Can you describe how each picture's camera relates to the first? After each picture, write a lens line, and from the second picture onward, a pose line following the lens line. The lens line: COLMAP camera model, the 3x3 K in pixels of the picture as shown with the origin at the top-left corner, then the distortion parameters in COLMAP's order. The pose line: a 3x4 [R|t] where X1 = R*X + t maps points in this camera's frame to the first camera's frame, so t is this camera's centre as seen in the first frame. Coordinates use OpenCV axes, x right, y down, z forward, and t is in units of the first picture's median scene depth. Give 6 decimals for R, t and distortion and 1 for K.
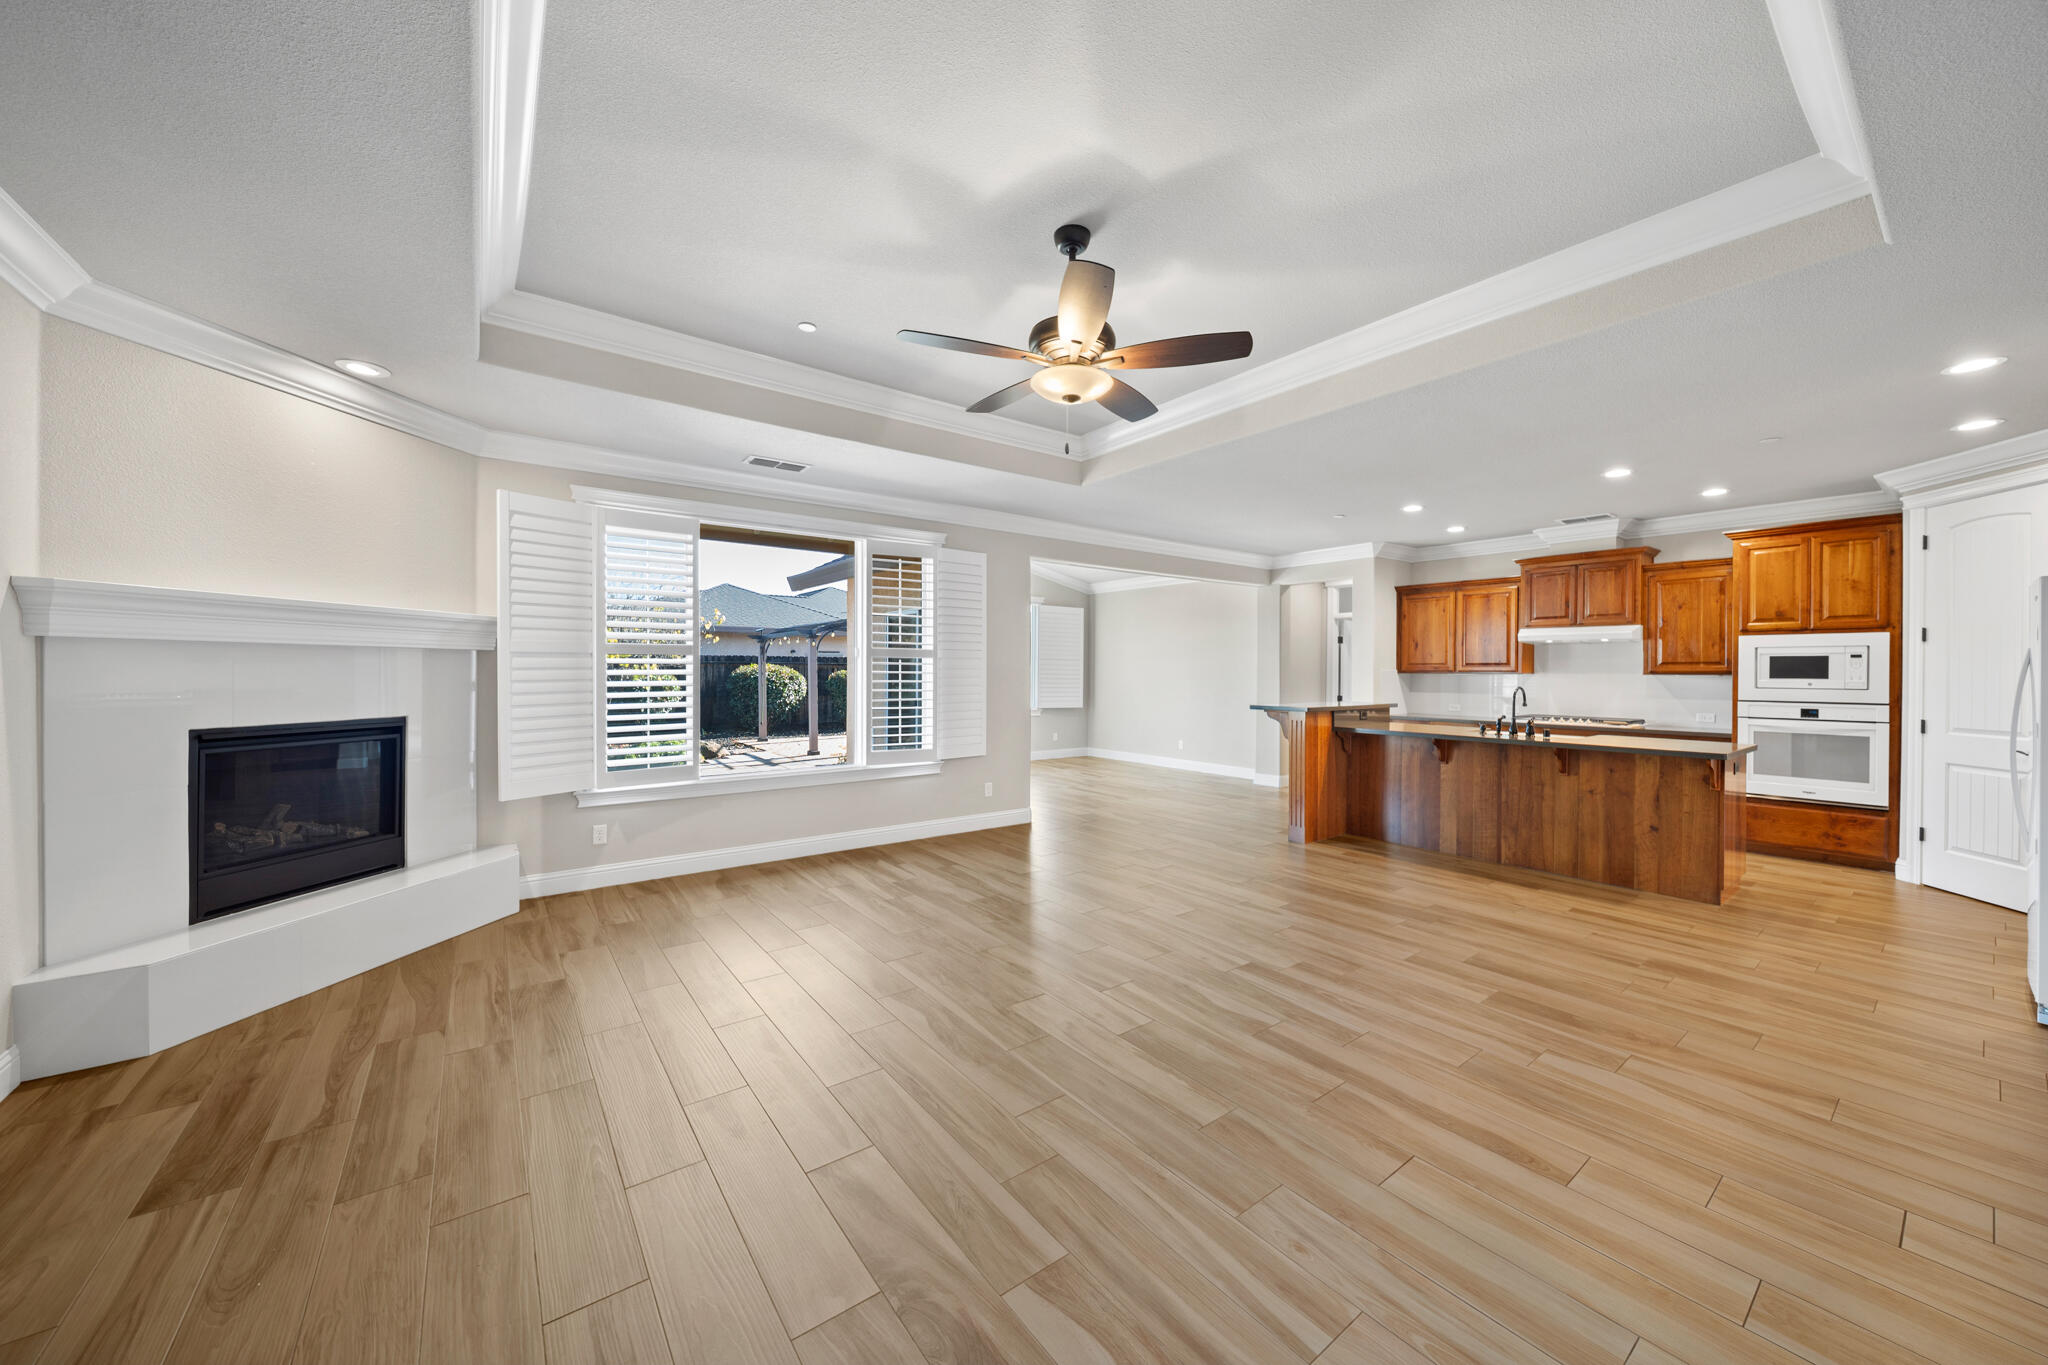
lens RADIAL K [[732.6, 0, 1039.0], [0, 732.6, 673.8], [0, 0, 1]] dist [-0.003445, -0.000850]
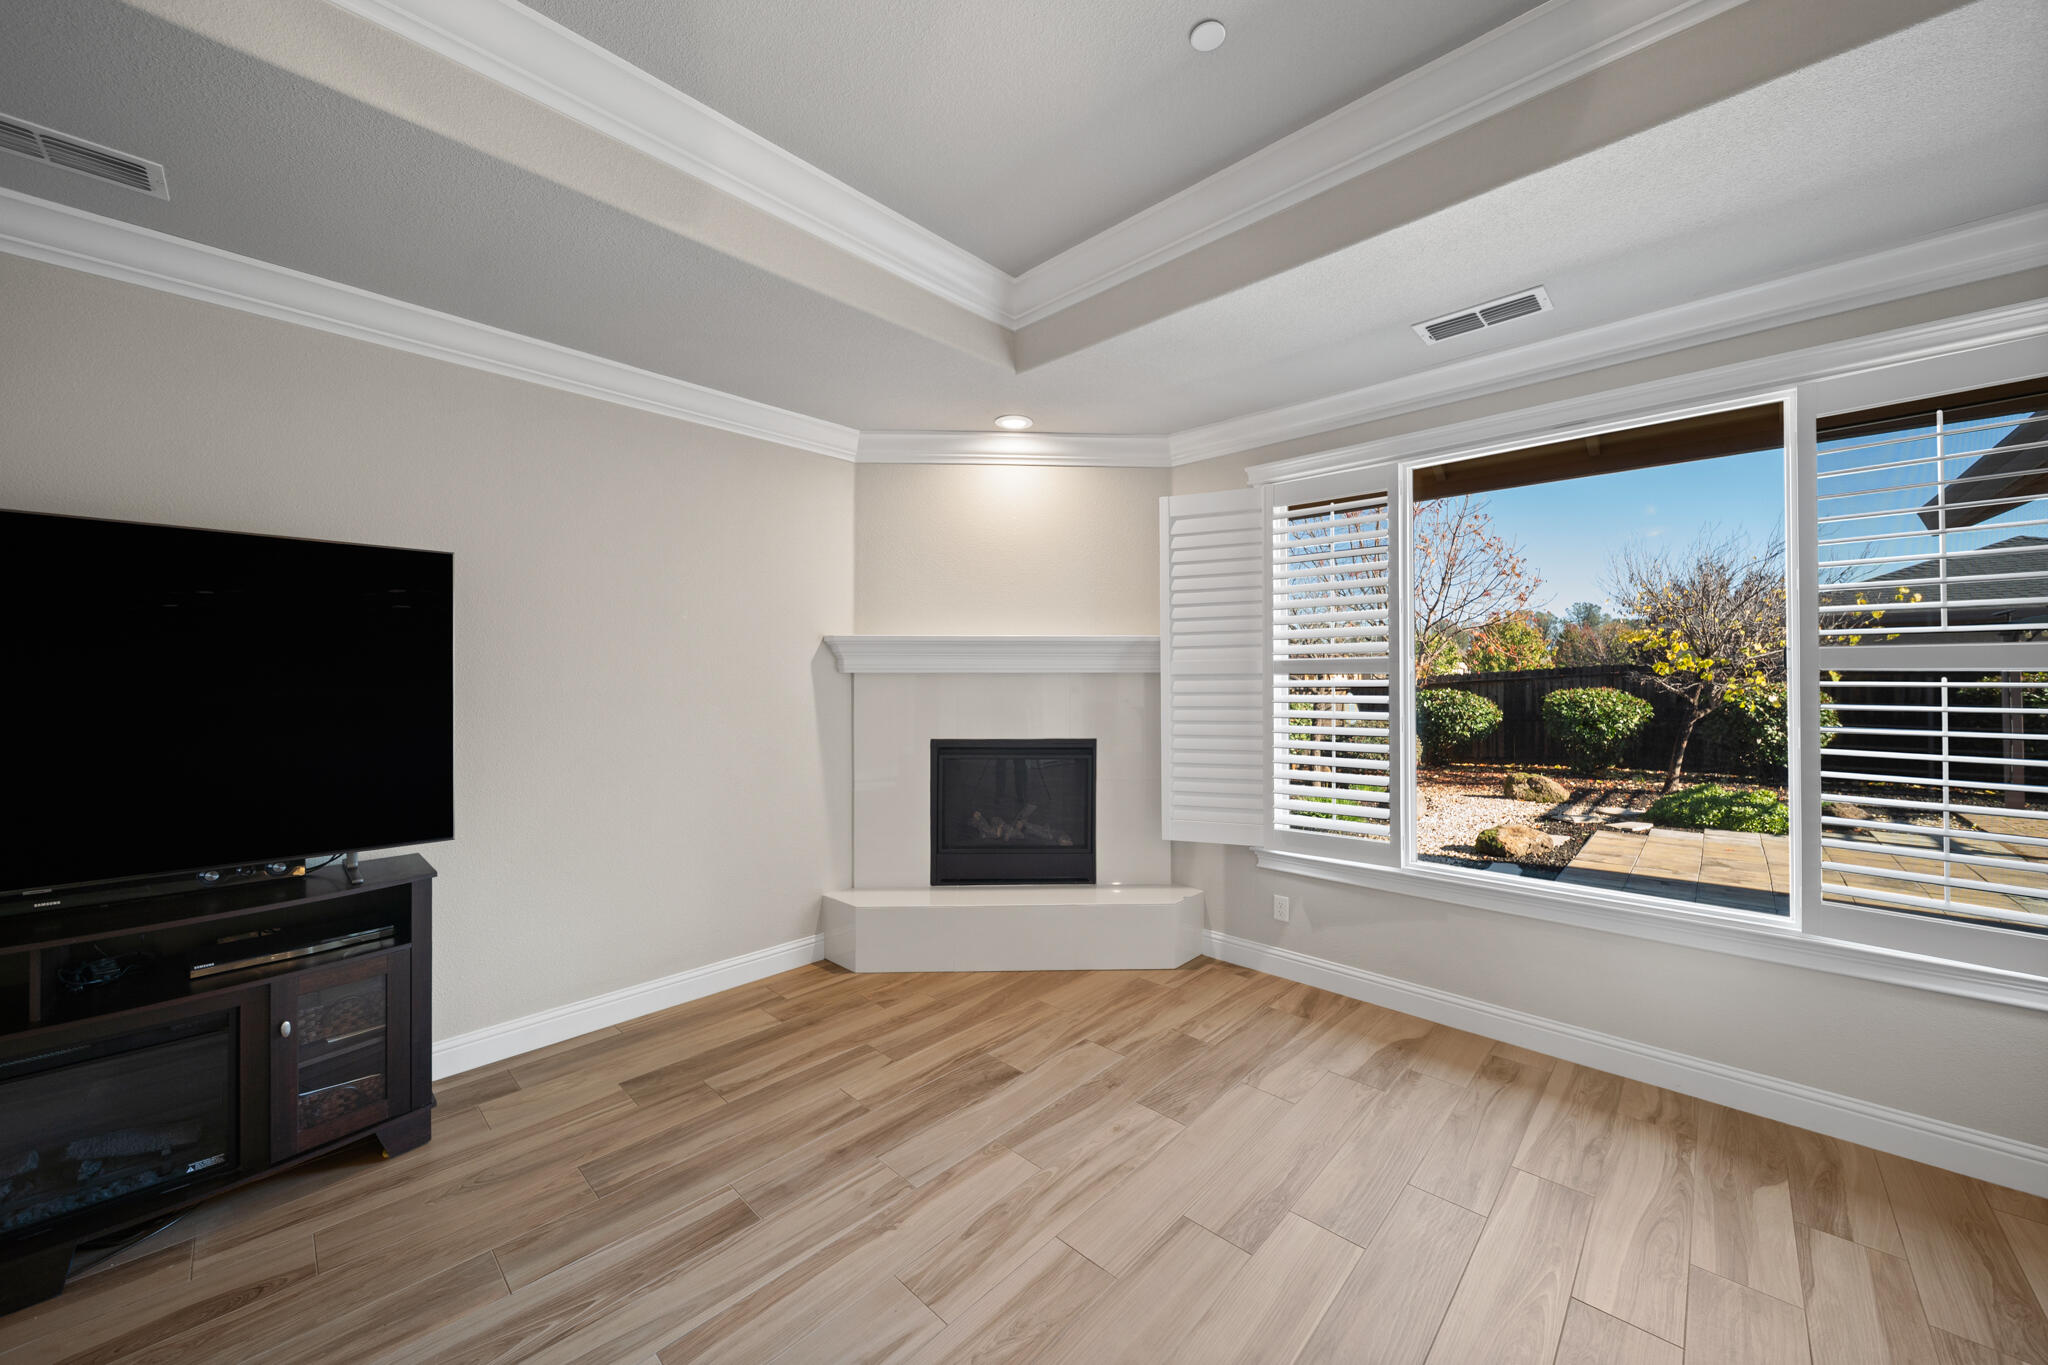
lens RADIAL K [[732.6, 0, 1027.9], [0, 732.6, 680.1], [0, 0, 1]] dist [-0.003445, -0.000850]
pose [[0.160988, -0.000553, -0.986956, 0.149796], [-0.002085, 0.999997, -0.000900, -0.024985], [0.986954, 0.002202, 0.160987, 0.756471]]
